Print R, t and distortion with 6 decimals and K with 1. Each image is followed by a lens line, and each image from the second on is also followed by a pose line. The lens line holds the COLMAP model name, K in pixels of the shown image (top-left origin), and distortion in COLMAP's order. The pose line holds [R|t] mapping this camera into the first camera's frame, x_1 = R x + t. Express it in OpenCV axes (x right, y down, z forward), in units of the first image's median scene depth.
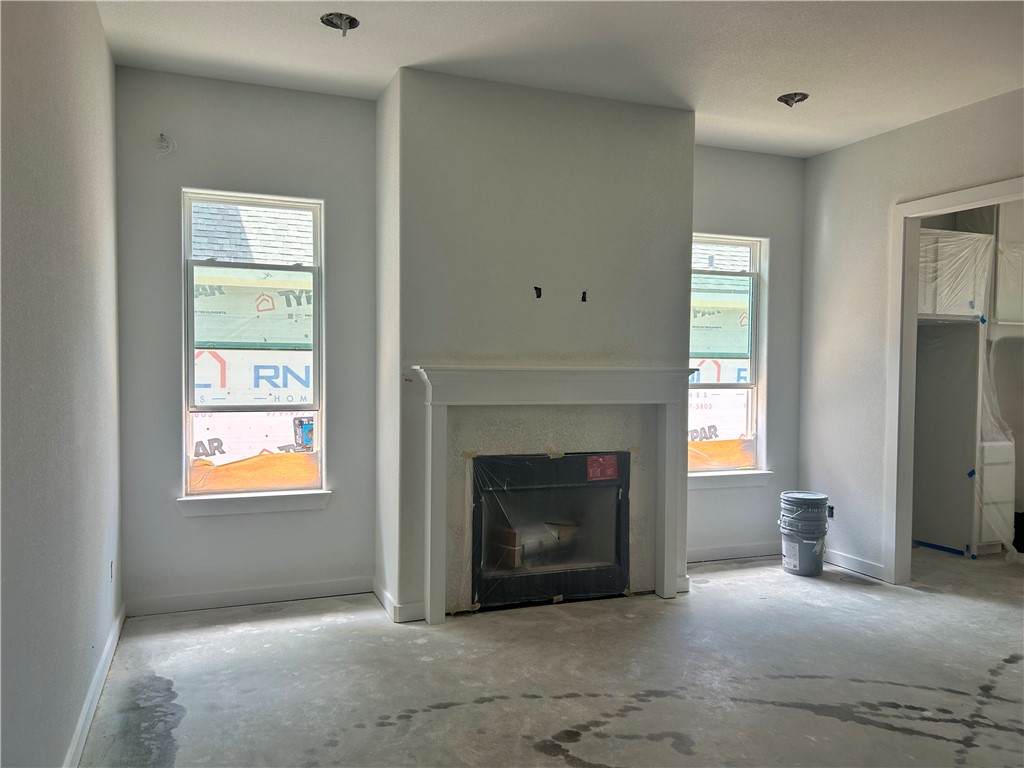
lens RADIAL K [[772.7, 0, 508.0], [0, 772.7, 387.6], [0, 0, 1]] dist [0.005441, -0.001923]
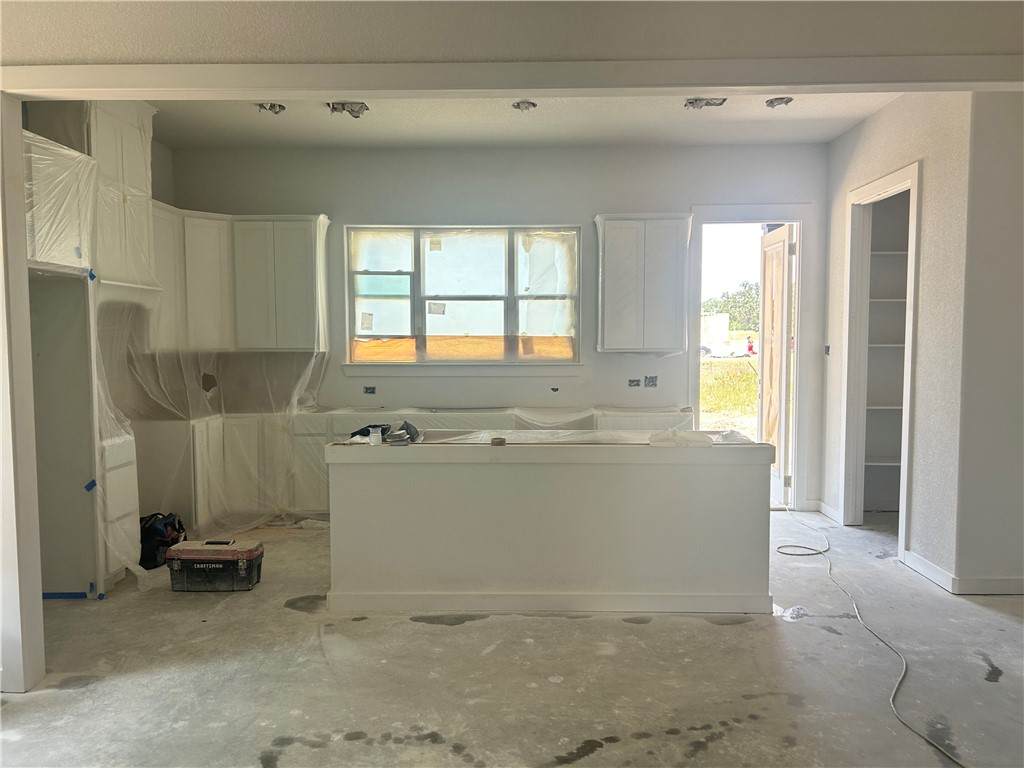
lens RADIAL K [[772.7, 0, 508.0], [0, 772.7, 387.6], [0, 0, 1]] dist [0.005441, -0.001923]
pose [[0.385032, -0.068958, 0.920324, 0.085432], [0.038491, 0.997537, 0.058641, -0.008950], [-0.922100, 0.012845, 0.386737, 0.356419]]
